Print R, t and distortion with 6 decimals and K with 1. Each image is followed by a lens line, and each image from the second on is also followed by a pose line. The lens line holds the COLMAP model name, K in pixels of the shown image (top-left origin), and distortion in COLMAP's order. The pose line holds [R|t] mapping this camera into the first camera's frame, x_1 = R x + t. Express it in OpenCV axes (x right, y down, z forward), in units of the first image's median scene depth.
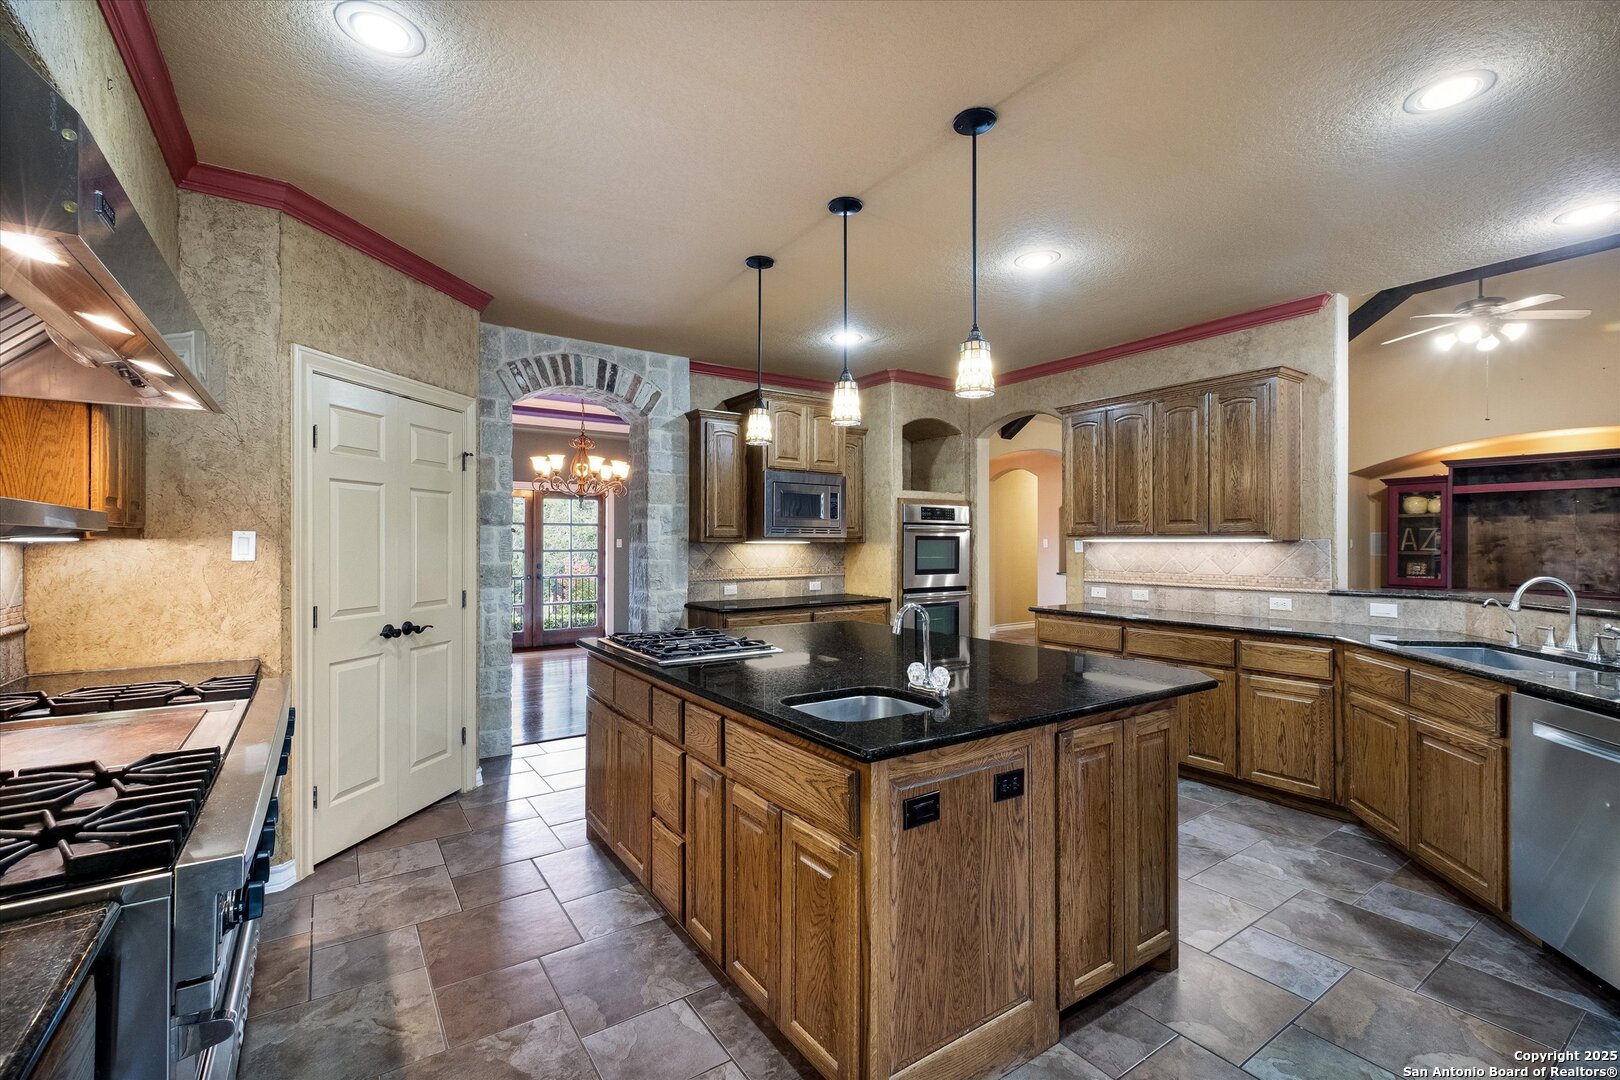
lens RADIAL K [[698.4, 0, 812.0], [0, 698.4, 538.3], [0, 0, 1]] dist [0.004051, -0.003919]
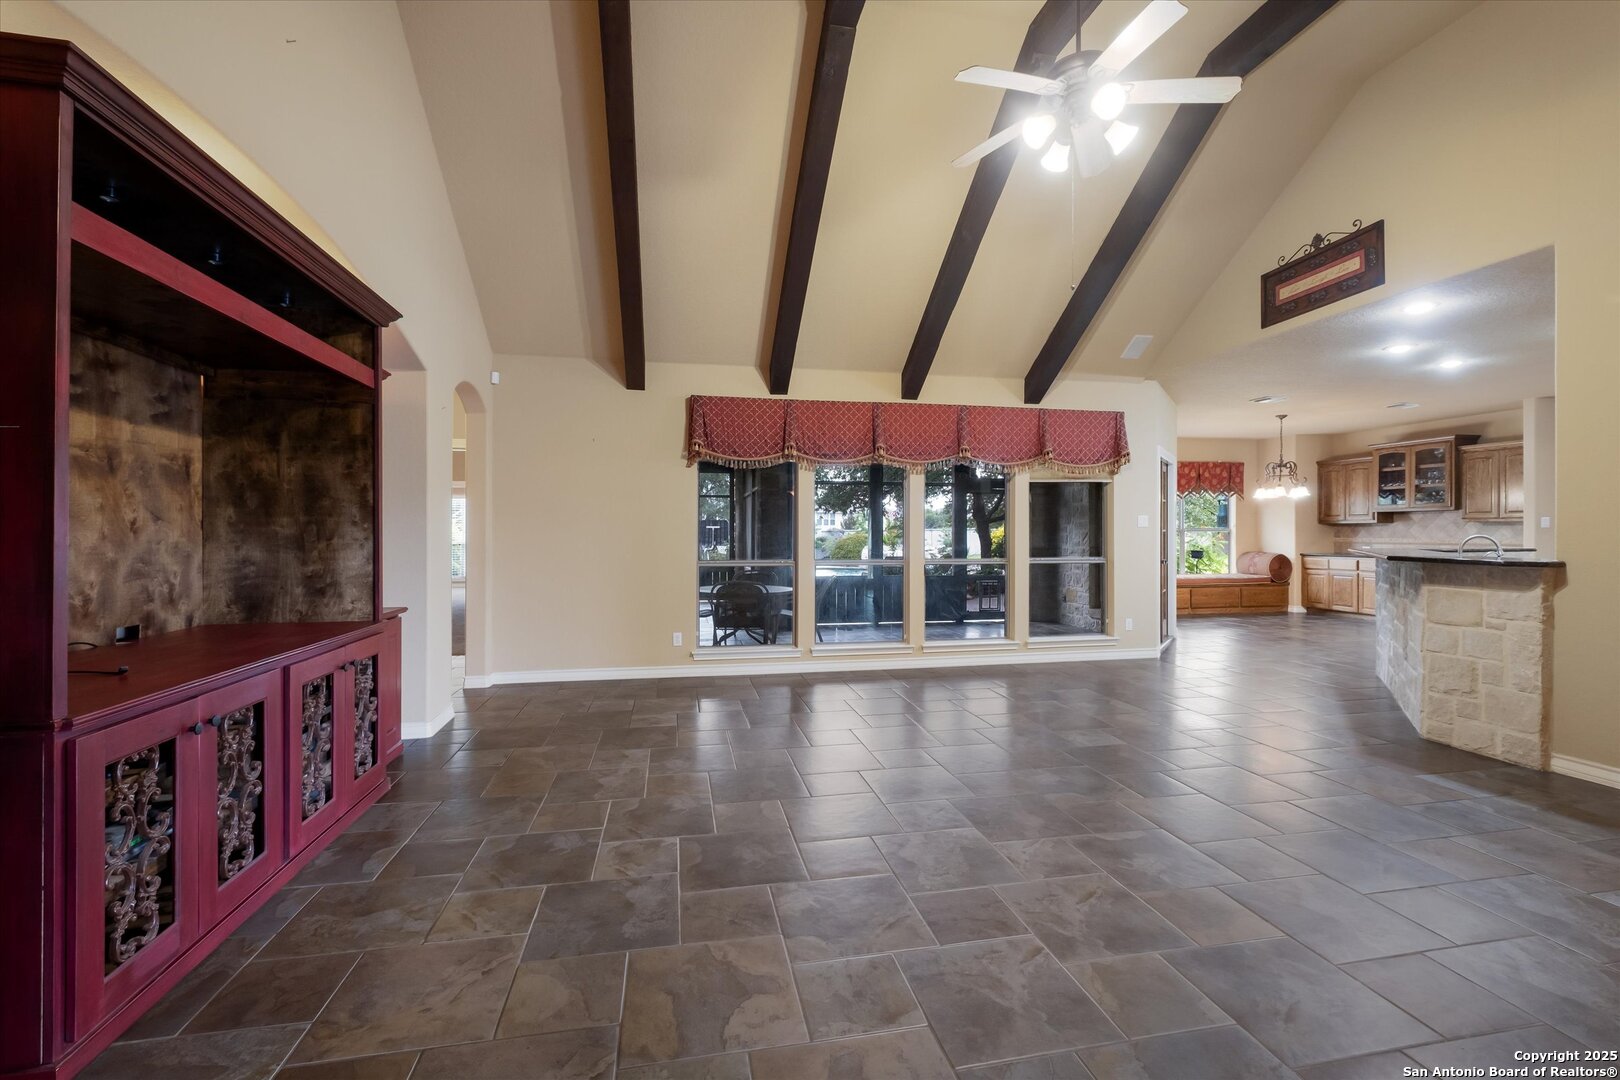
lens RADIAL K [[698.4, 0, 811.0], [0, 698.4, 531.2], [0, 0, 1]] dist [0.004051, -0.003919]
pose [[-0.919564, -0.002399, 0.392934, 0.858592], [-0.004098, 0.999986, -0.003484, 0.026666], [-0.392920, -0.004814, -0.919560, 1.465281]]
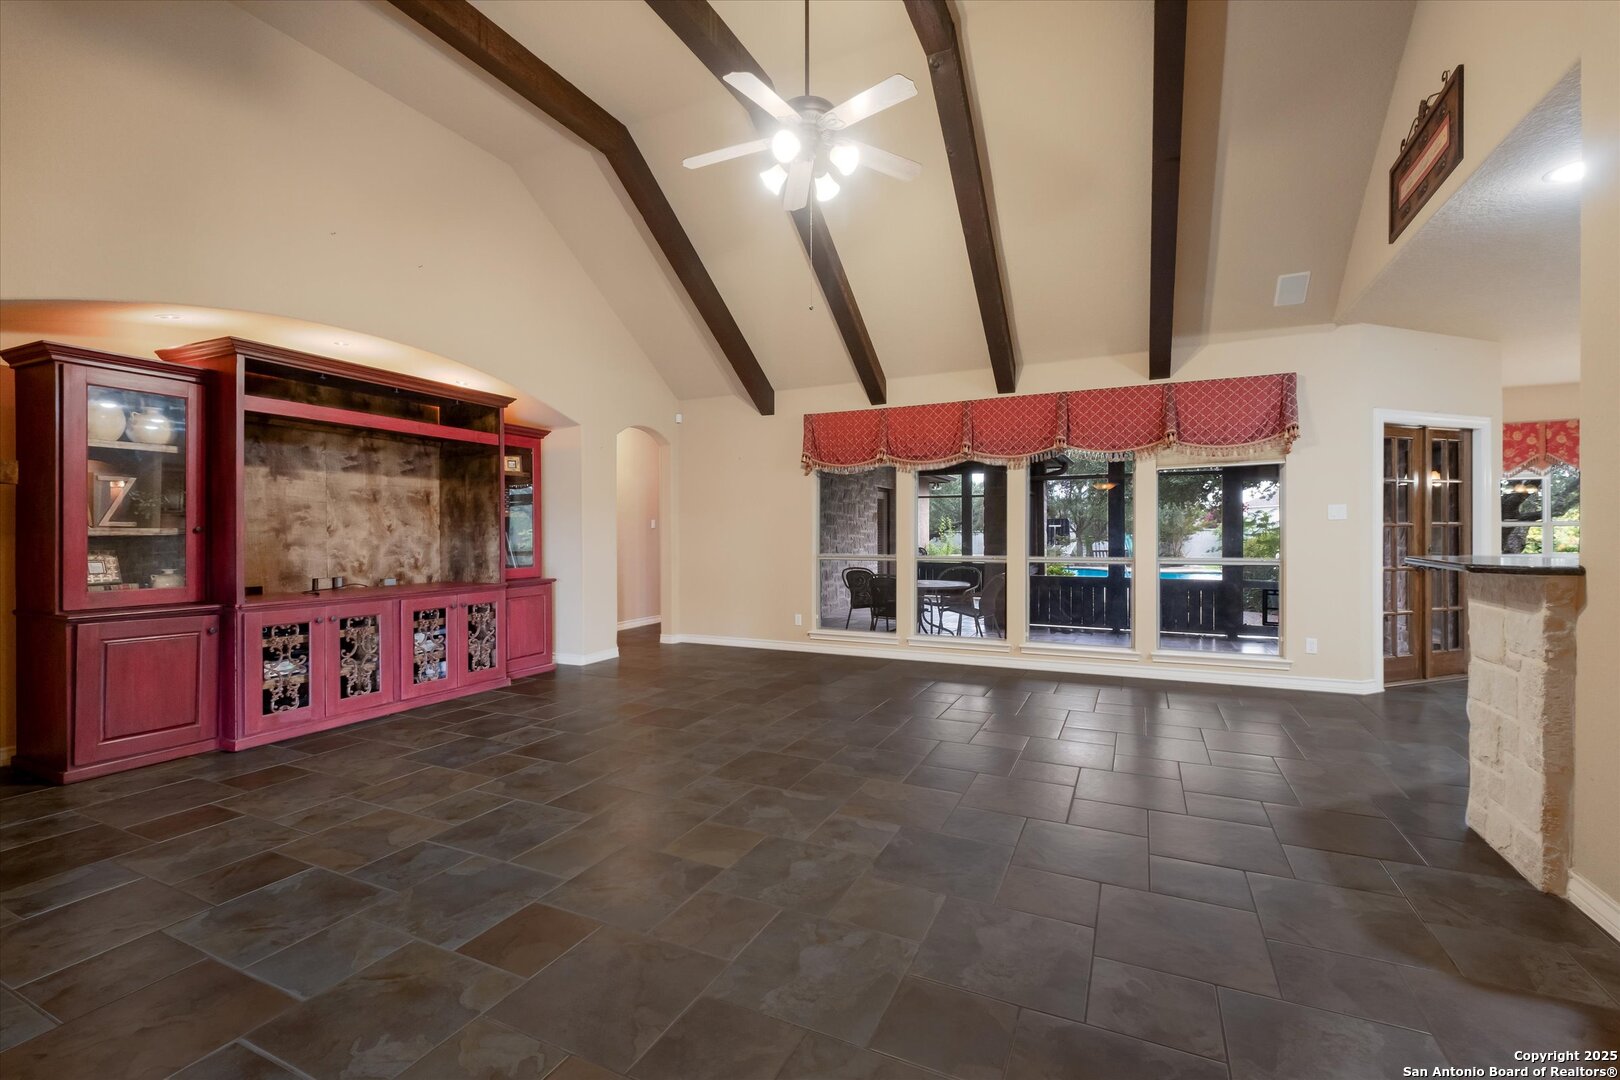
lens RADIAL K [[698.4, 0, 811.3], [0, 698.4, 540.6], [0, 0, 1]] dist [0.004051, -0.003919]
pose [[-0.505388, -0.008706, 0.862848, 0.385030], [0.000115, 0.999948, 0.010156, 0.030565], [-0.862892, 0.005232, -0.505361, 1.205212]]
